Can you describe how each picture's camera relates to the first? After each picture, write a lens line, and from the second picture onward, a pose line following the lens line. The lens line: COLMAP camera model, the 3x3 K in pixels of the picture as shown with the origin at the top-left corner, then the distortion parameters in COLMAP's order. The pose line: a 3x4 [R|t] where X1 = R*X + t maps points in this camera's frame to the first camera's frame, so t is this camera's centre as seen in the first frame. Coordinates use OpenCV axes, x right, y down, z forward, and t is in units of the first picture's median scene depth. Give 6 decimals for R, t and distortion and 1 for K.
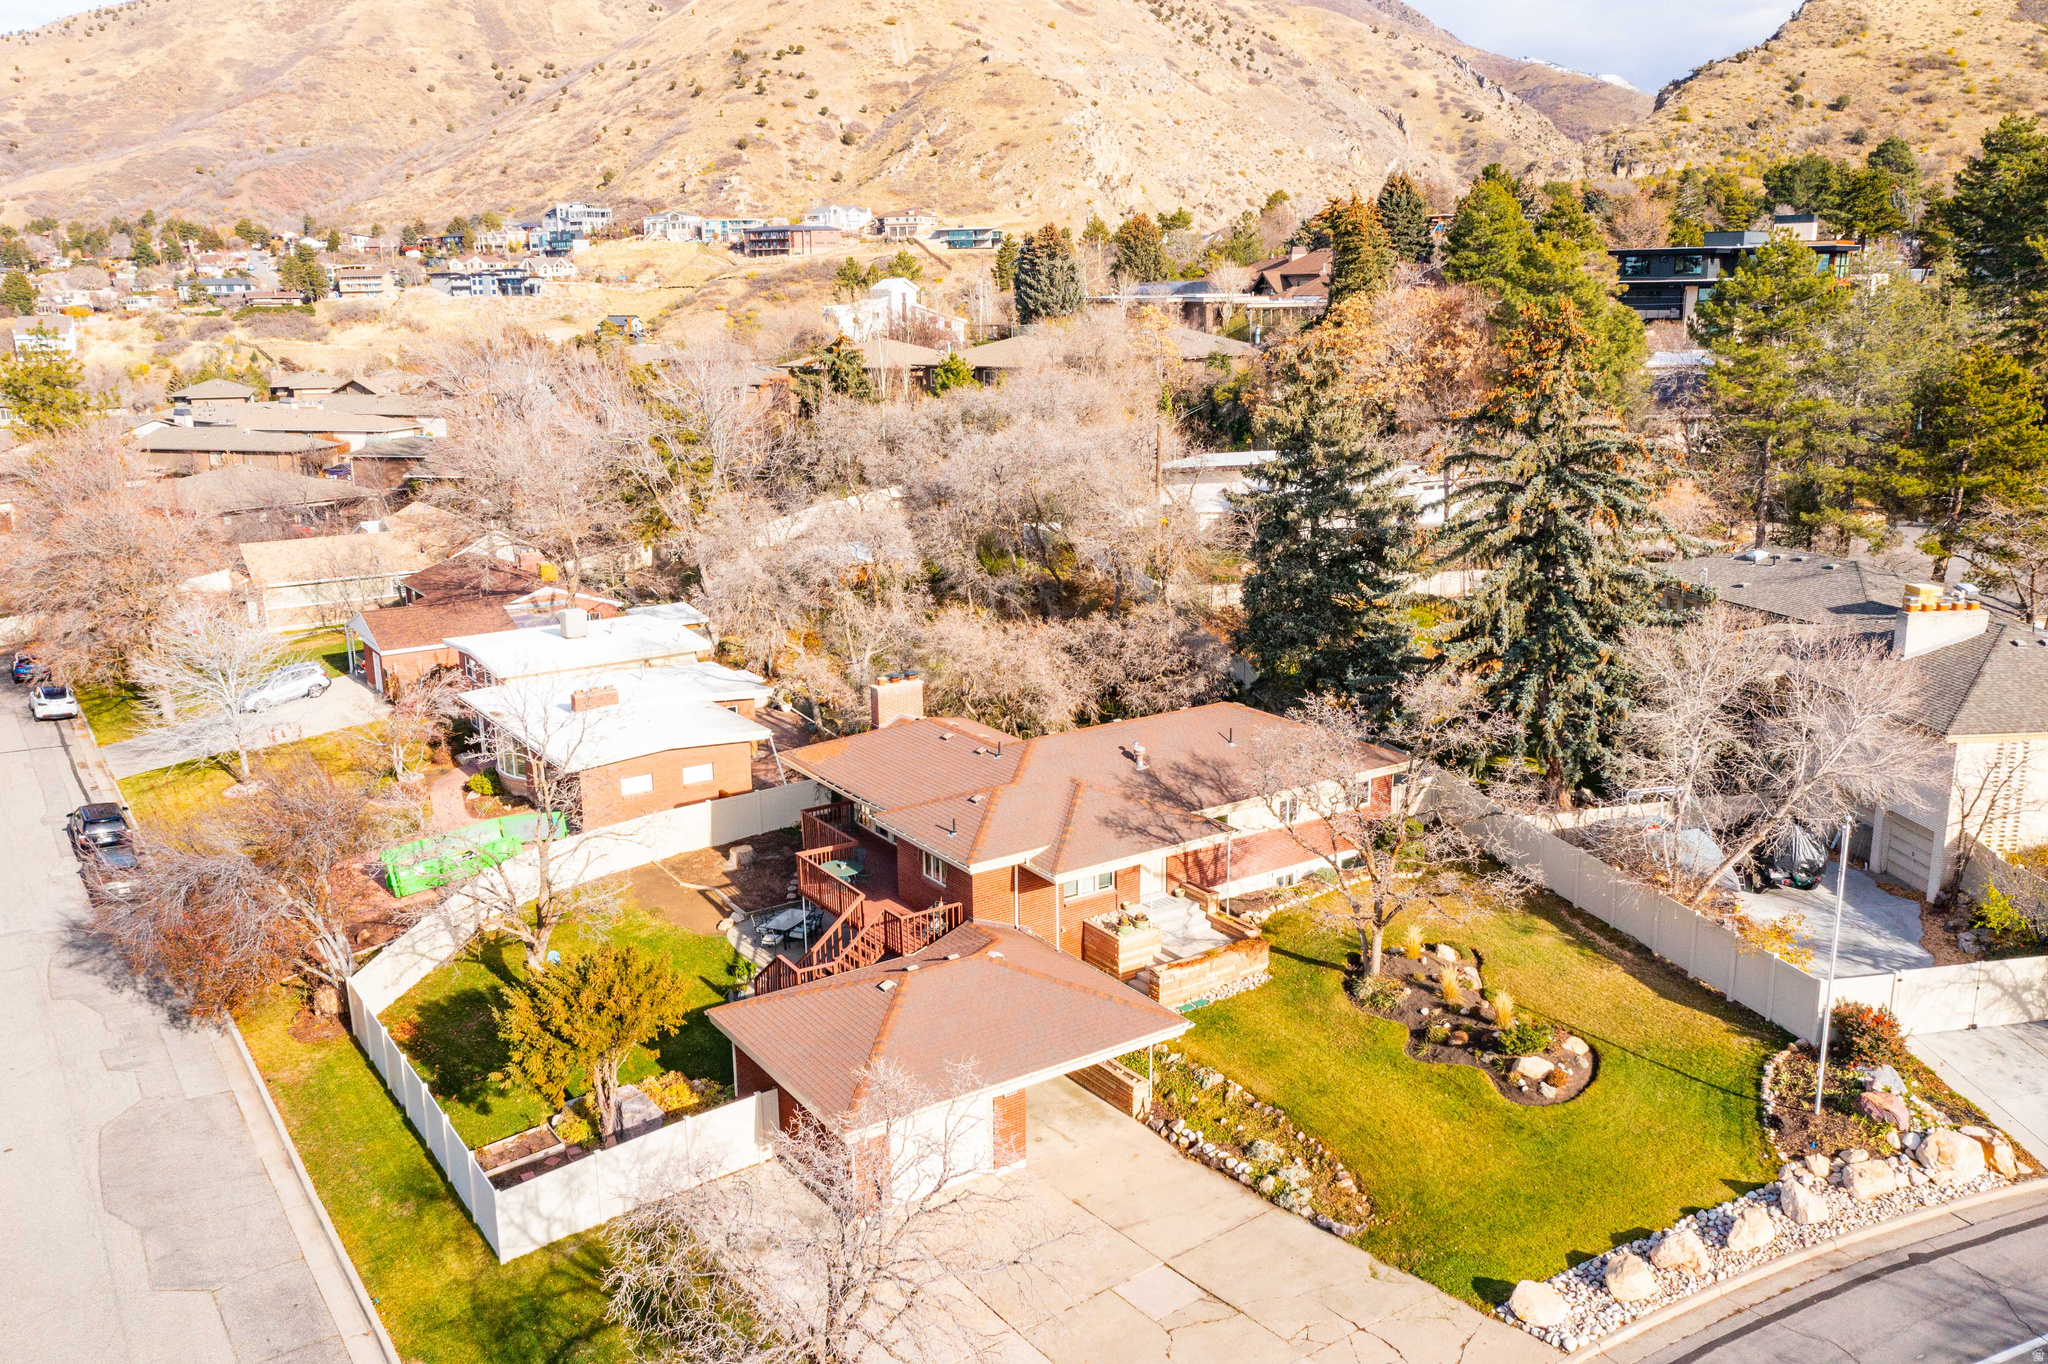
lens RADIAL K [[1633.3, 0, 1025.3], [0, 1633.3, 665.5], [0, 0, 1]] dist [-0.001376, 0.005582]
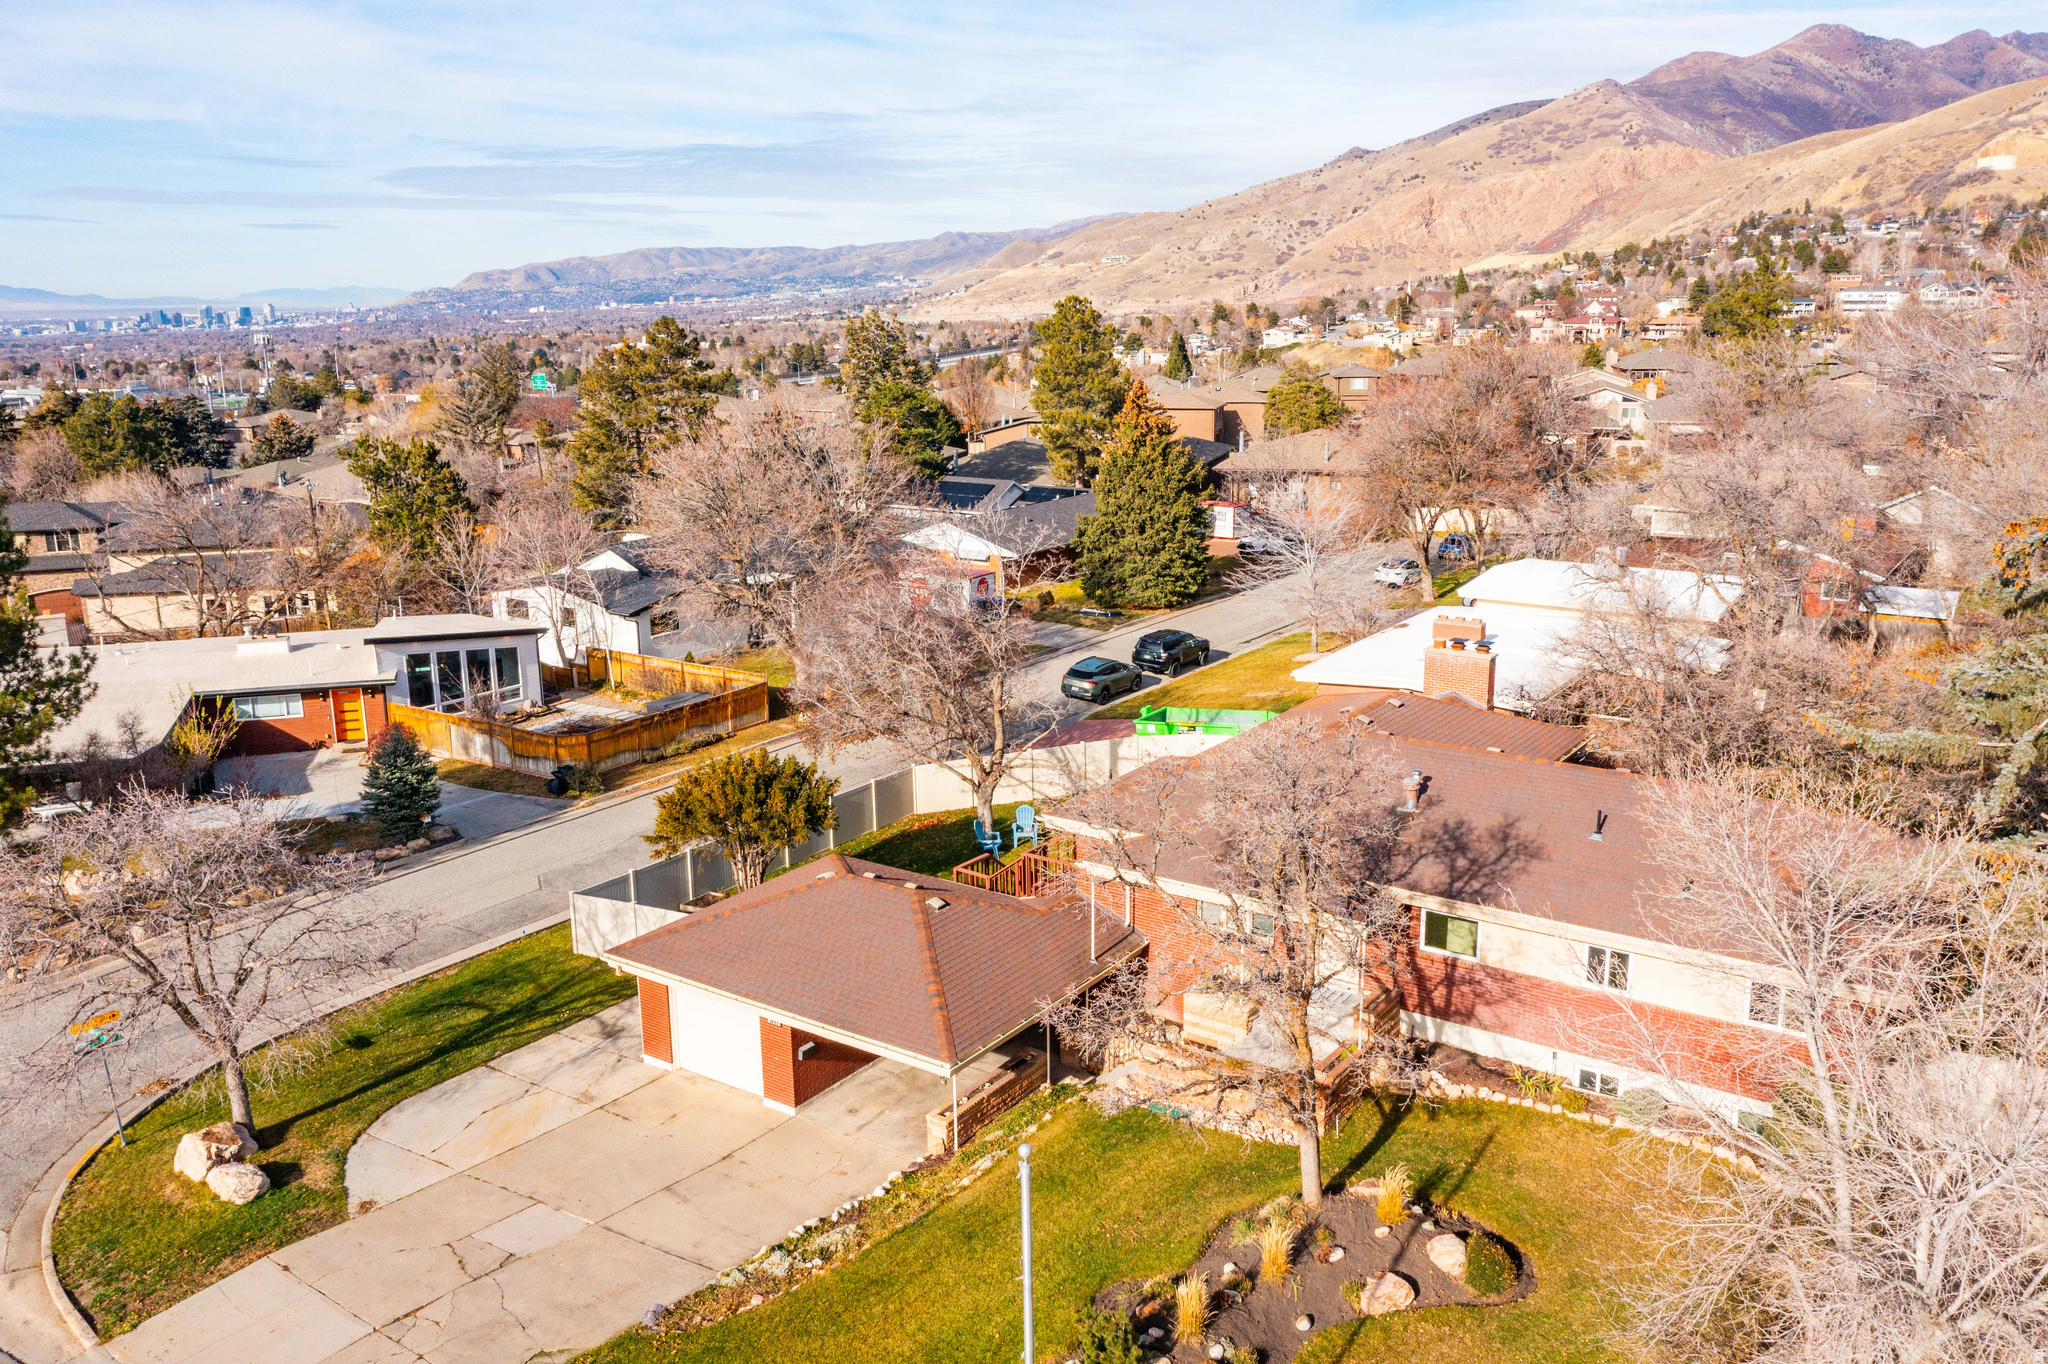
lens RADIAL K [[1633.3, 0, 1025.3], [0, 1633.3, 665.5], [0, 0, 1]] dist [-0.001376, 0.005582]
pose [[0.358451, 0.220523, -0.907129, 0.643687], [-0.200013, 0.967277, 0.156110, -0.071932], [0.911870, 0.125480, 0.390829, 0.610087]]
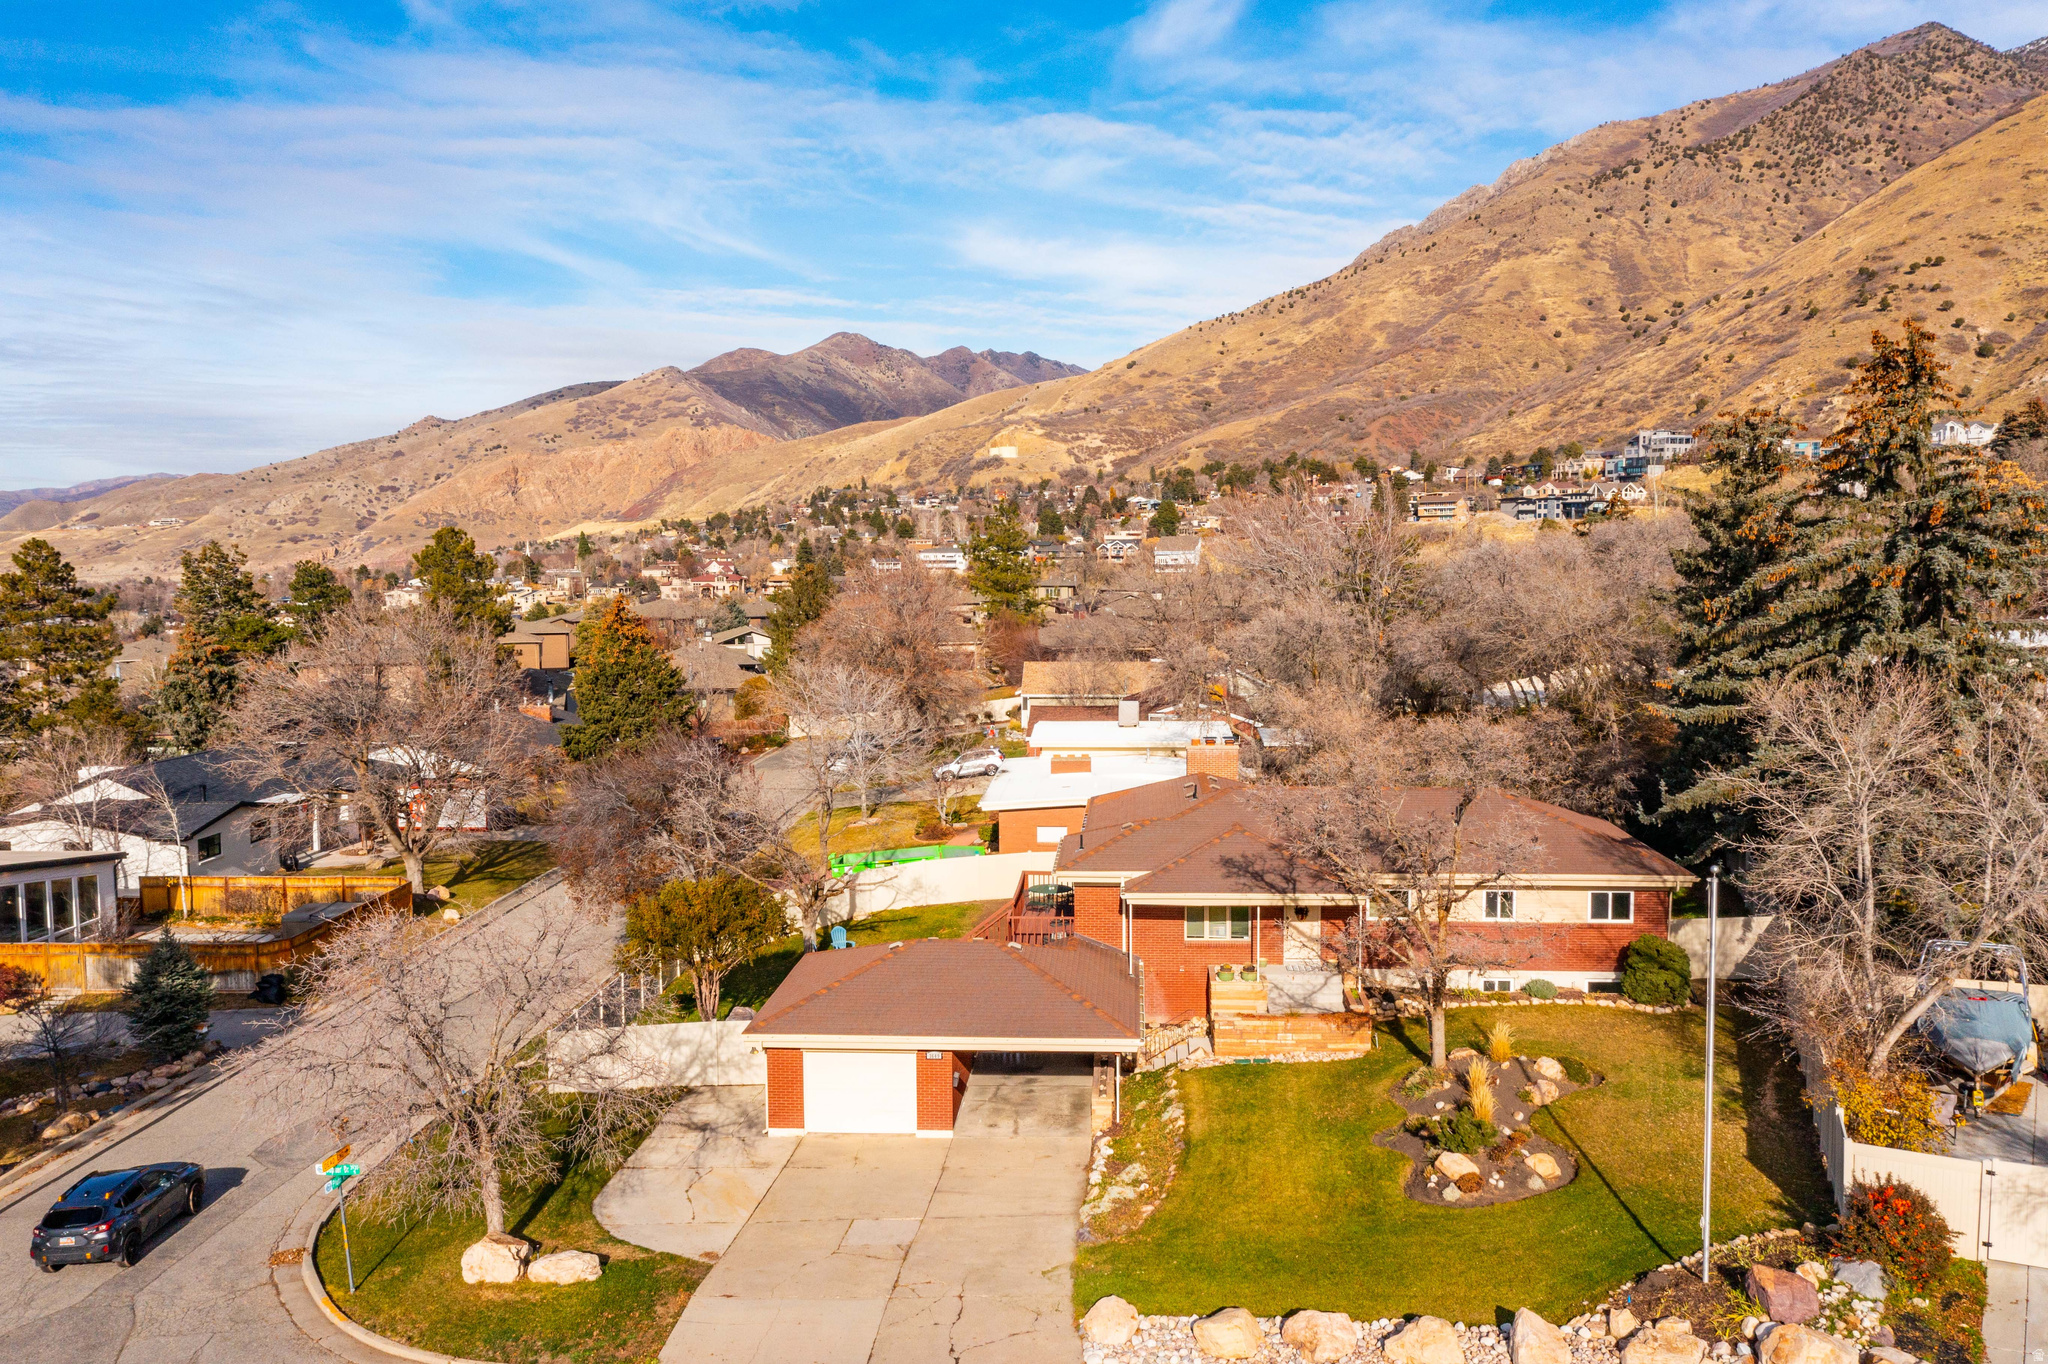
lens RADIAL K [[1625.5, 0, 1019.8], [0, 1625.5, 671.6], [0, 0, 1]] dist [0.005221, -0.004526]
pose [[0.787865, 0.055754, -0.613319, 0.526271], [-0.139551, 0.986151, -0.089620, 0.085993], [0.599829, 0.156198, 0.784734, 0.150399]]
